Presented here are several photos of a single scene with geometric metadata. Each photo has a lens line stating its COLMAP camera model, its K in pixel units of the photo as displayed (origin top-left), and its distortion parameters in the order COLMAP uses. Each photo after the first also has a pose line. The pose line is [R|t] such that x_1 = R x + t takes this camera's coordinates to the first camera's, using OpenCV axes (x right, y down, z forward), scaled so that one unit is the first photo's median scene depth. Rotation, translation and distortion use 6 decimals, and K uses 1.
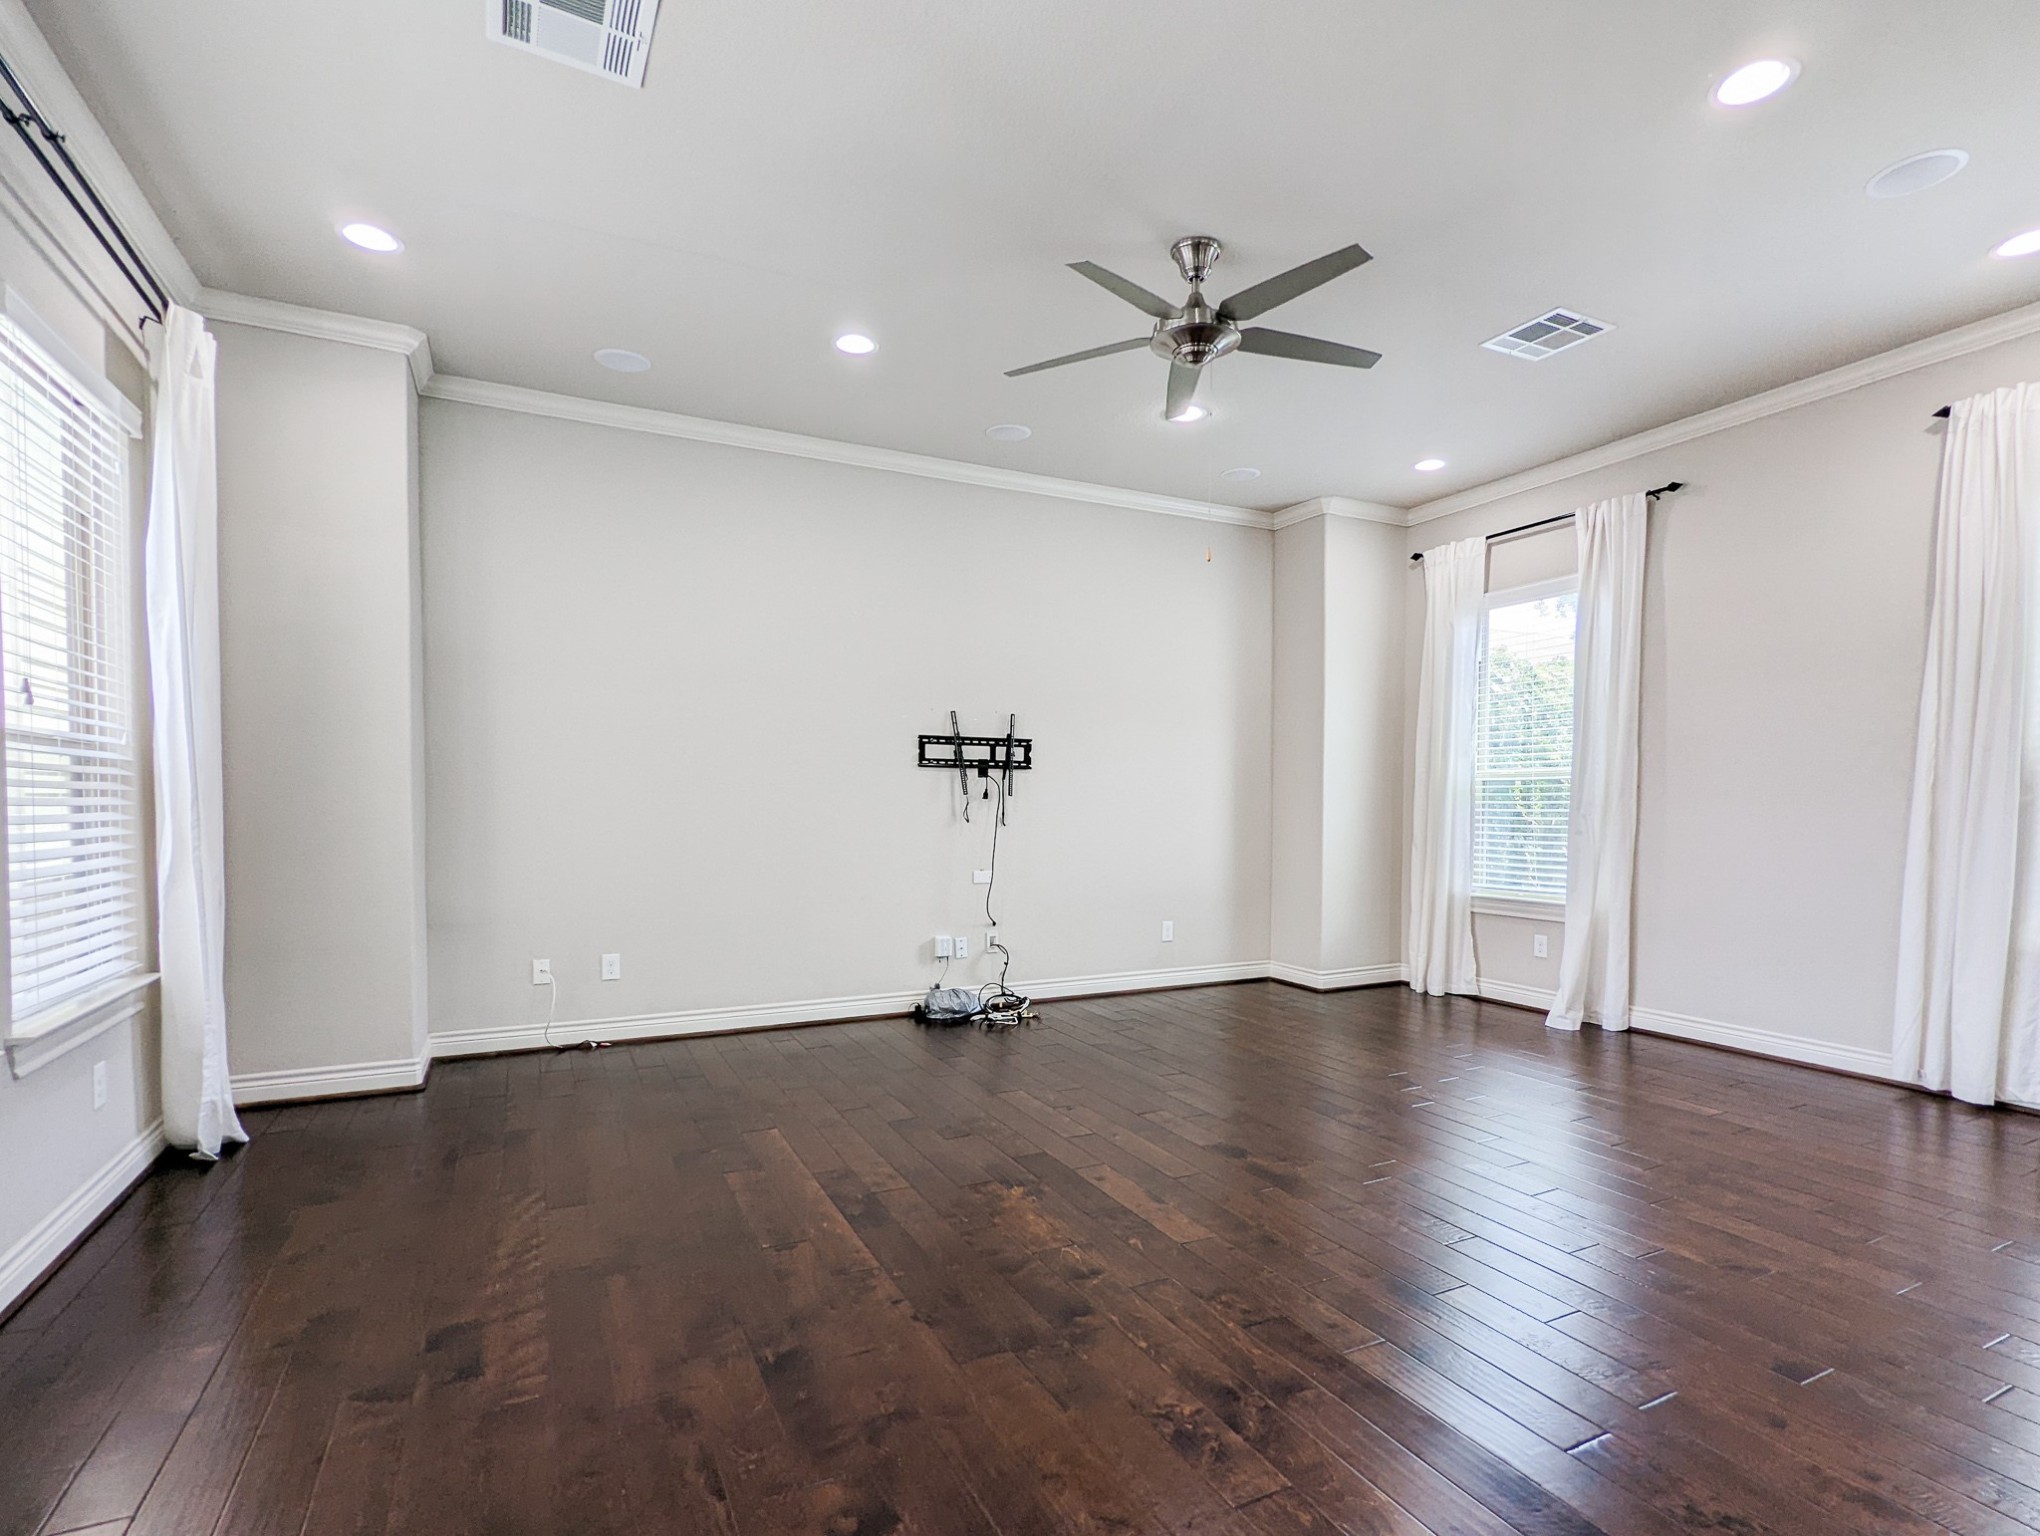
lens RADIAL K [[995.6, 0, 1019.0], [0, 995.6, 836.0], [0, 0, 1]] dist [0.005997, -0.007955]
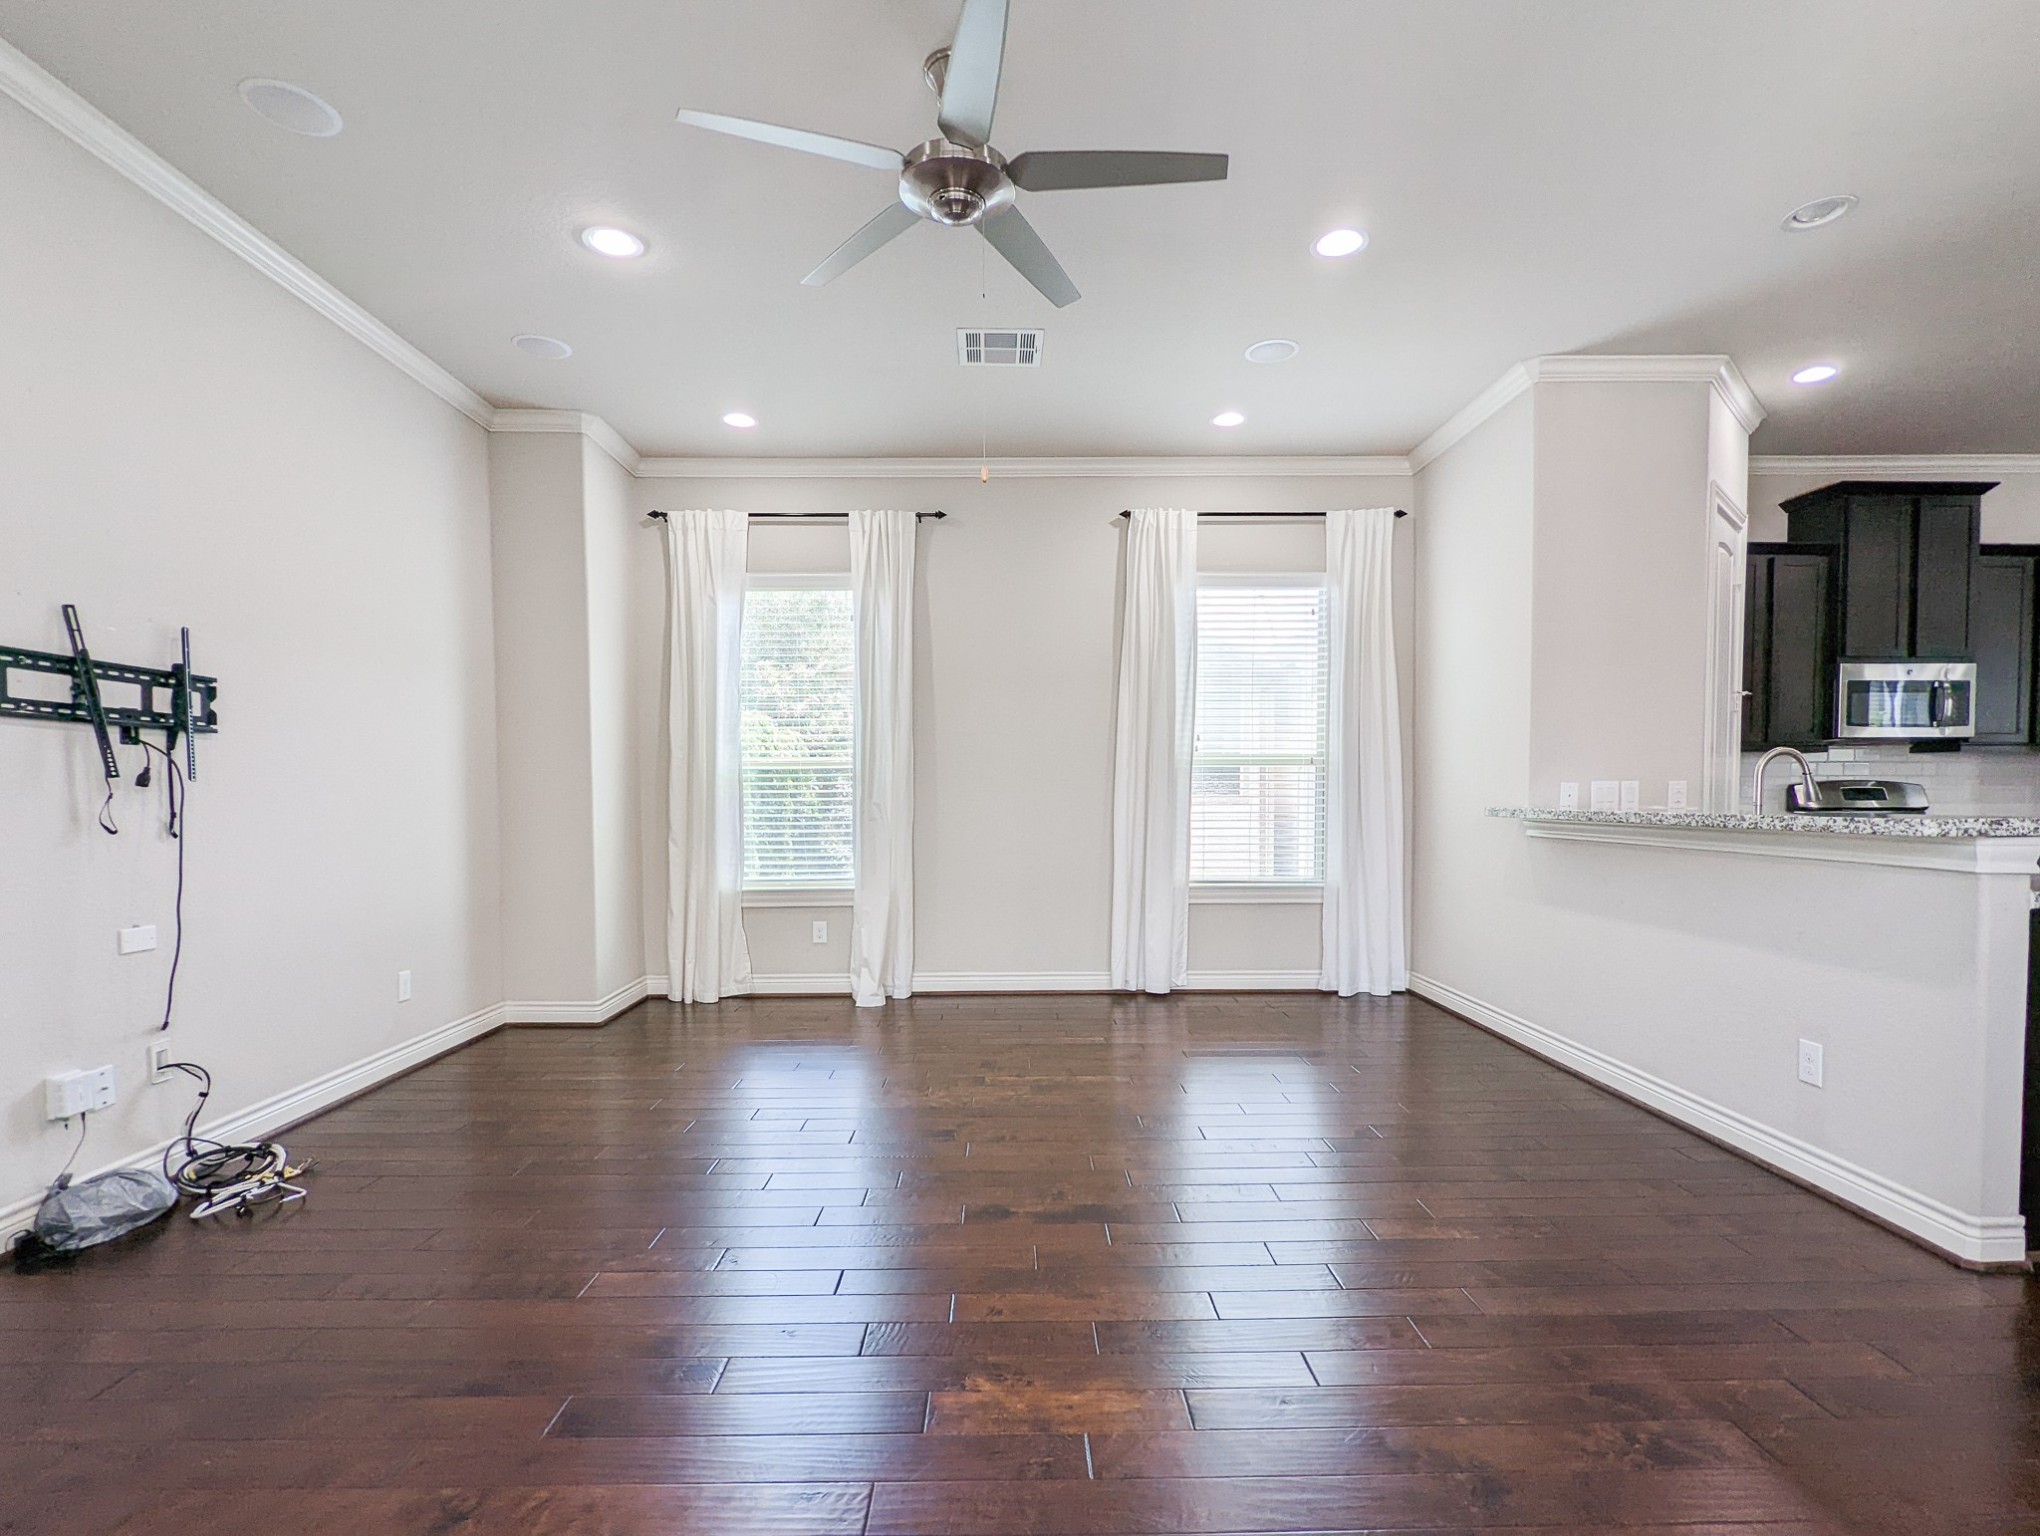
lens RADIAL K [[995.6, 0, 1019.0], [0, 995.6, 836.0], [0, 0, 1]] dist [0.005997, -0.007955]
pose [[0.430855, -0.041823, 0.901452, -0.305703], [0.037087, 0.998902, 0.028618, -0.010008], [-0.901659, 0.021102, 0.431933, 0.377297]]
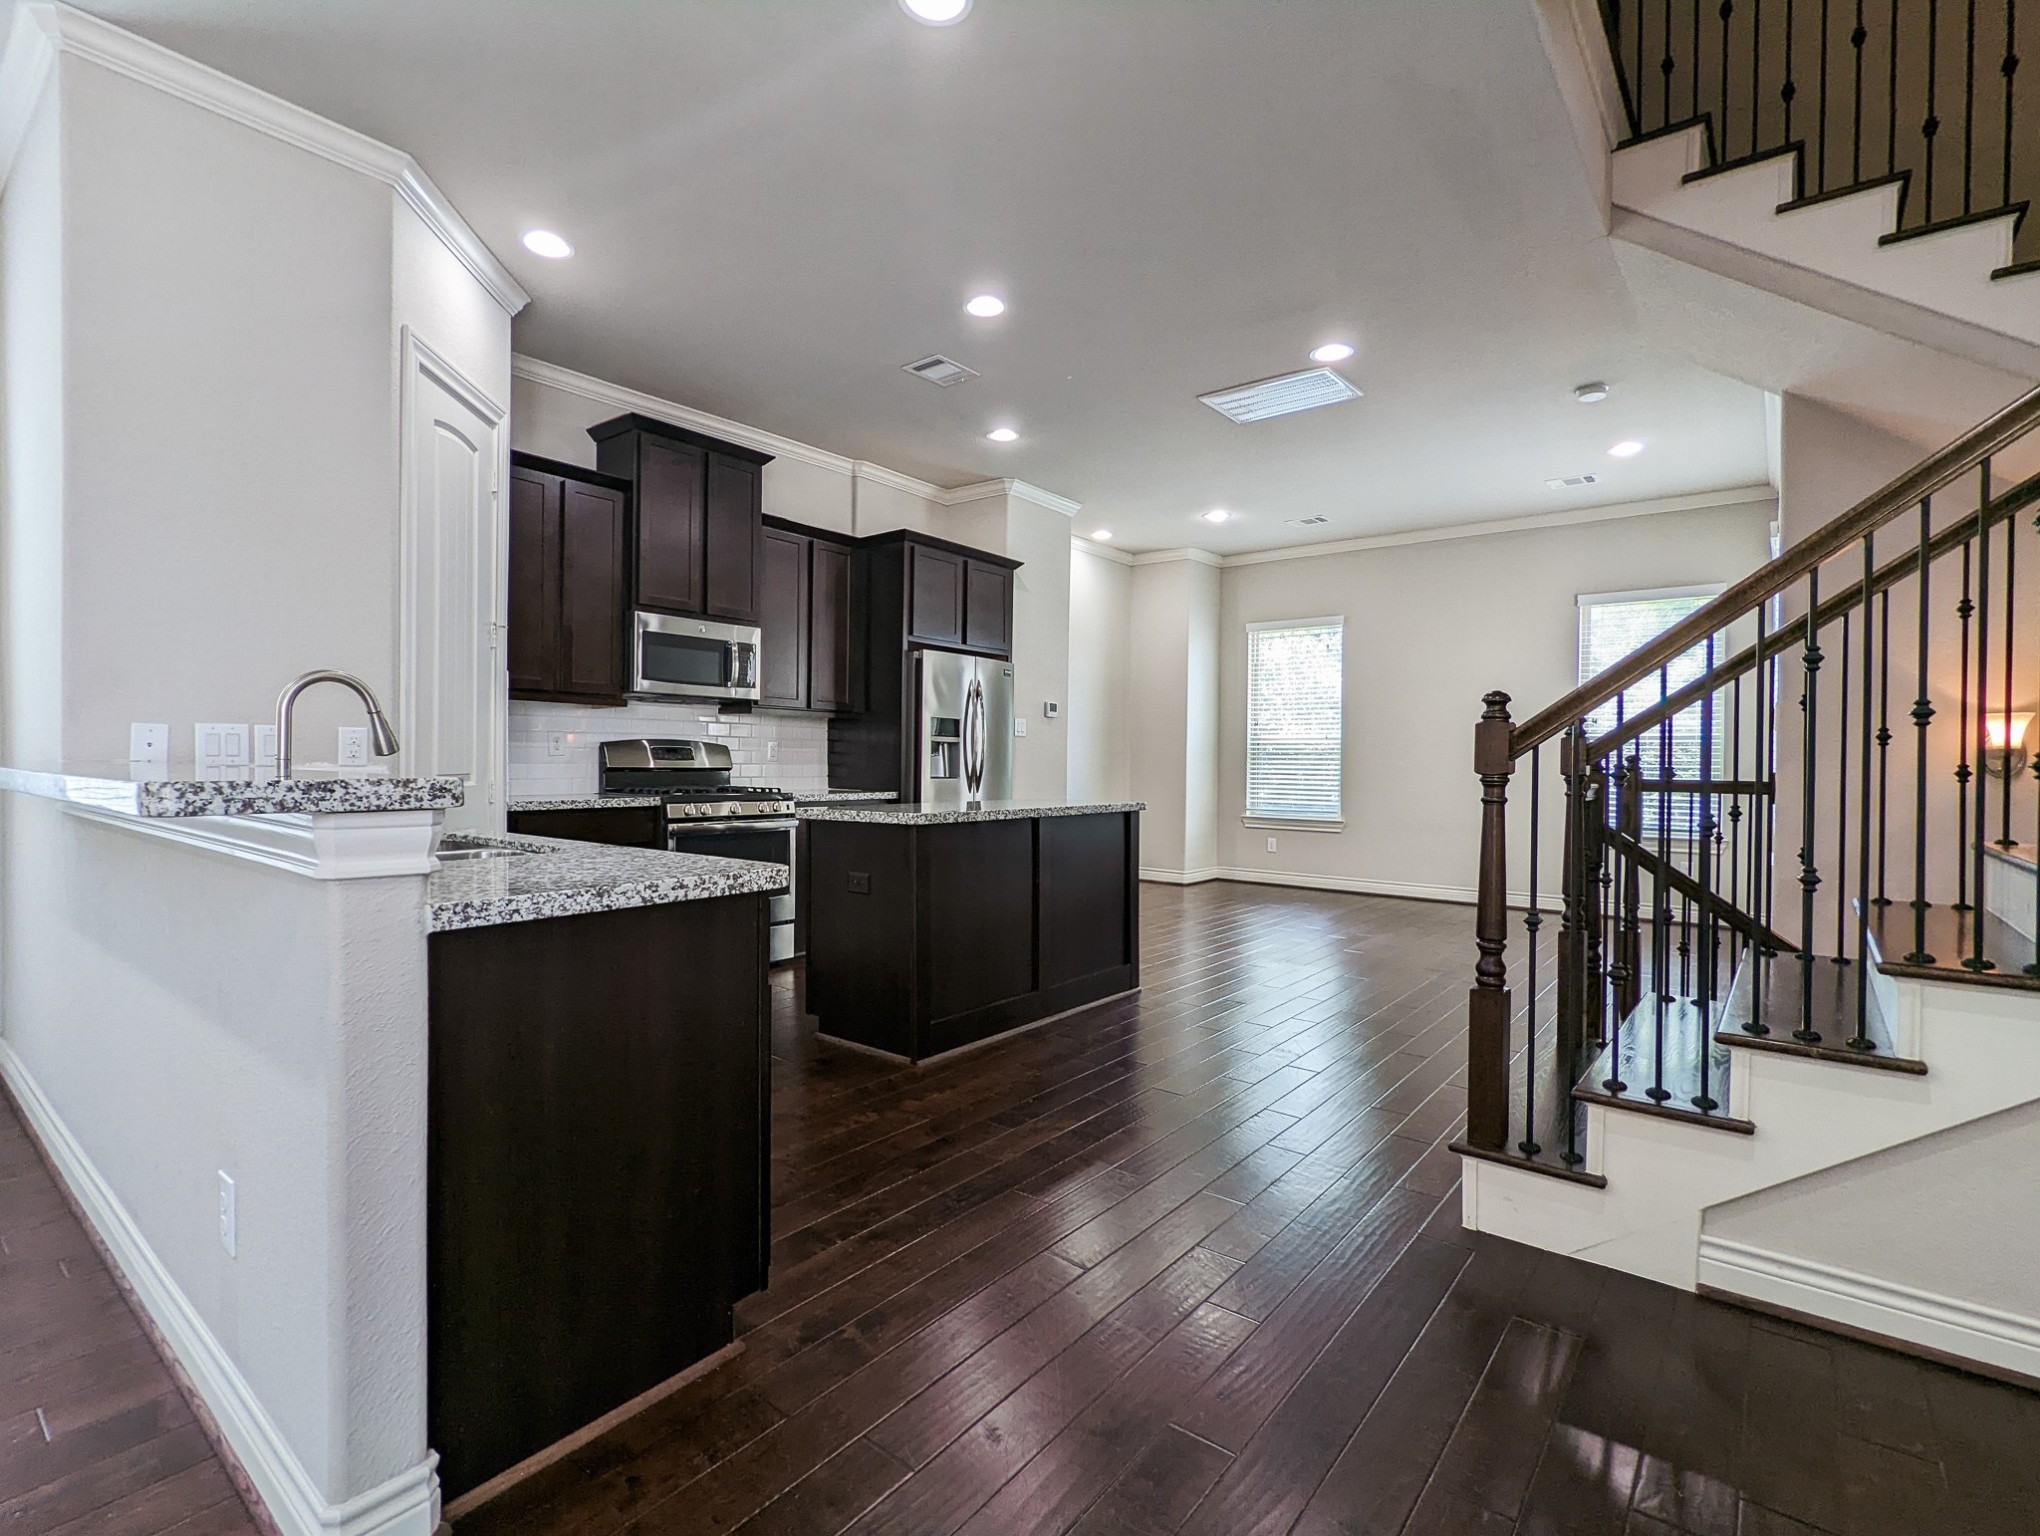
lens RADIAL K [[969.2, 0, 1015.0], [0, 969.2, 766.8], [0, 0, 1]] dist [0.021364, -0.013935]
pose [[-0.420026, -0.013541, 0.907411, -0.016863], [0.019022, 0.999538, 0.023721, 0.004751], [-0.907313, 0.027224, -0.419574, 0.134663]]
